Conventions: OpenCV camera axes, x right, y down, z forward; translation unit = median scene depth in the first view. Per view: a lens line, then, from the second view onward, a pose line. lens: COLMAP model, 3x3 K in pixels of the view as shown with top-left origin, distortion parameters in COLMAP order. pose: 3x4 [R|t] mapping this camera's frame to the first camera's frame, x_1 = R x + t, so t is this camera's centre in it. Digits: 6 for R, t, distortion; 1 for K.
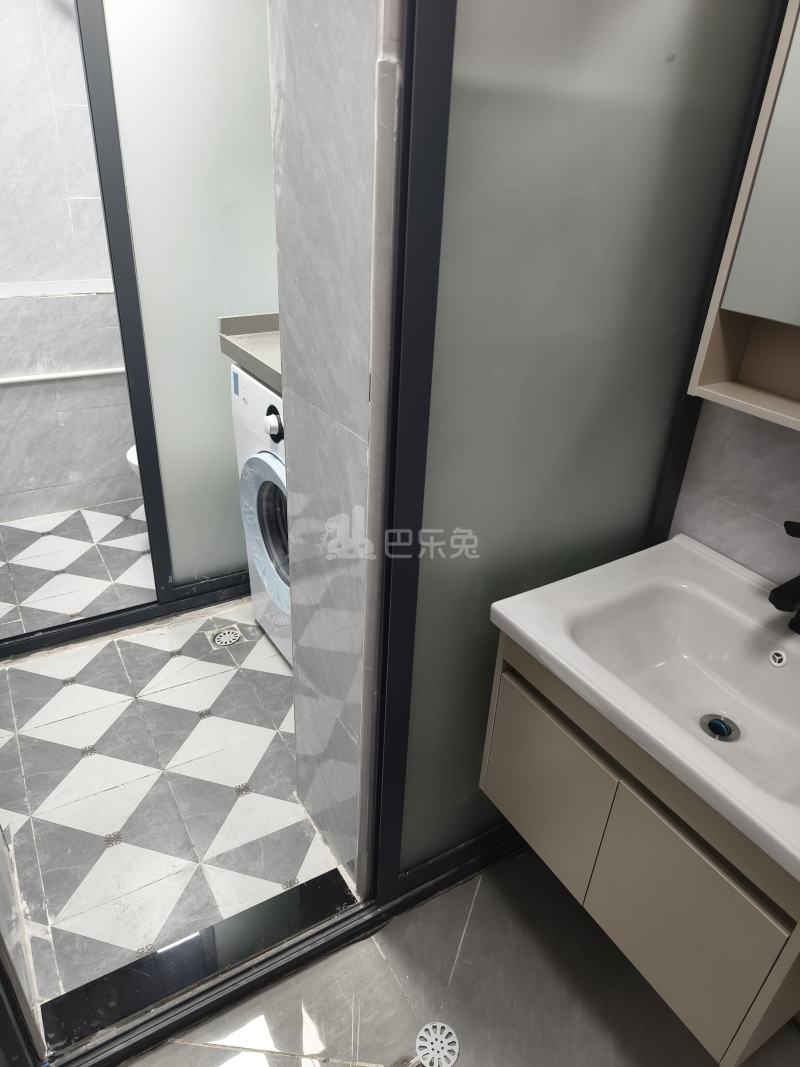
lens RADIAL K [[717.6, 0, 407.3], [0, 717.6, 536.8], [0, 0, 1]] dist [0.007350, -0.001256]
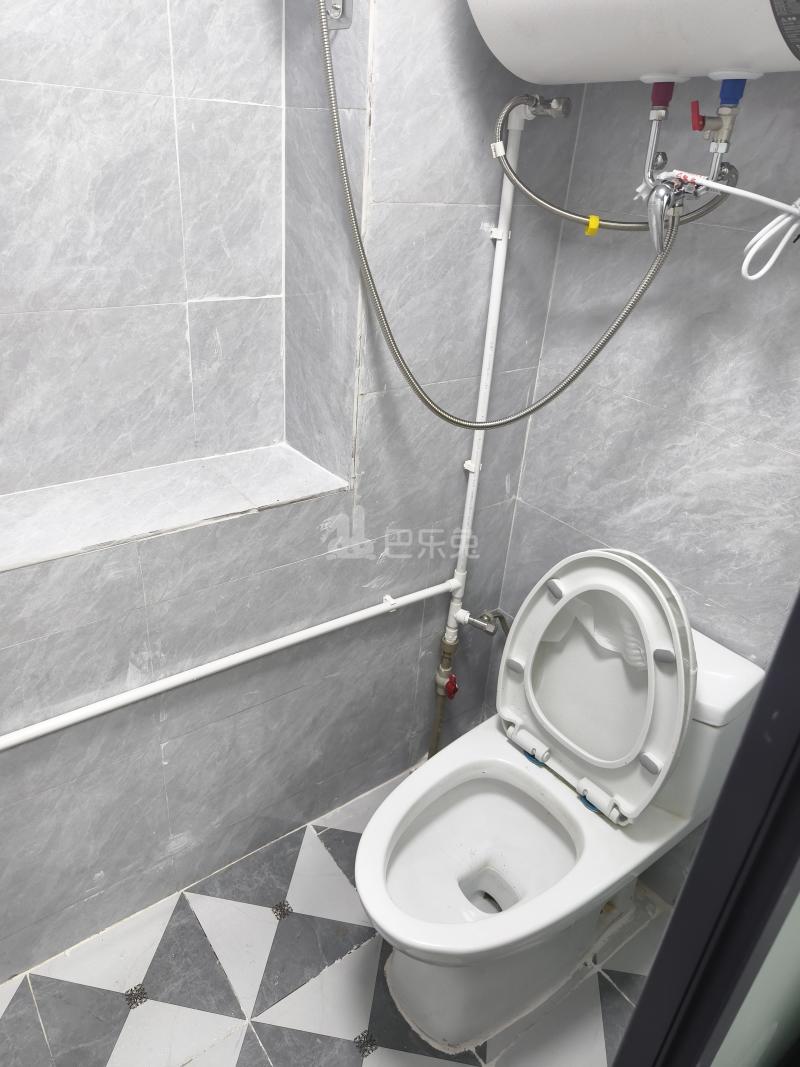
lens RADIAL K [[717.6, 0, 390.6], [0, 717.6, 532.8], [0, 0, 1]] dist [0.007350, -0.001256]
pose [[0.996311, -0.028601, 0.080904, -0.381691], [0.029697, 0.999482, -0.012379, -0.312074], [-0.080508, 0.014736, 0.996645, 0.532435]]
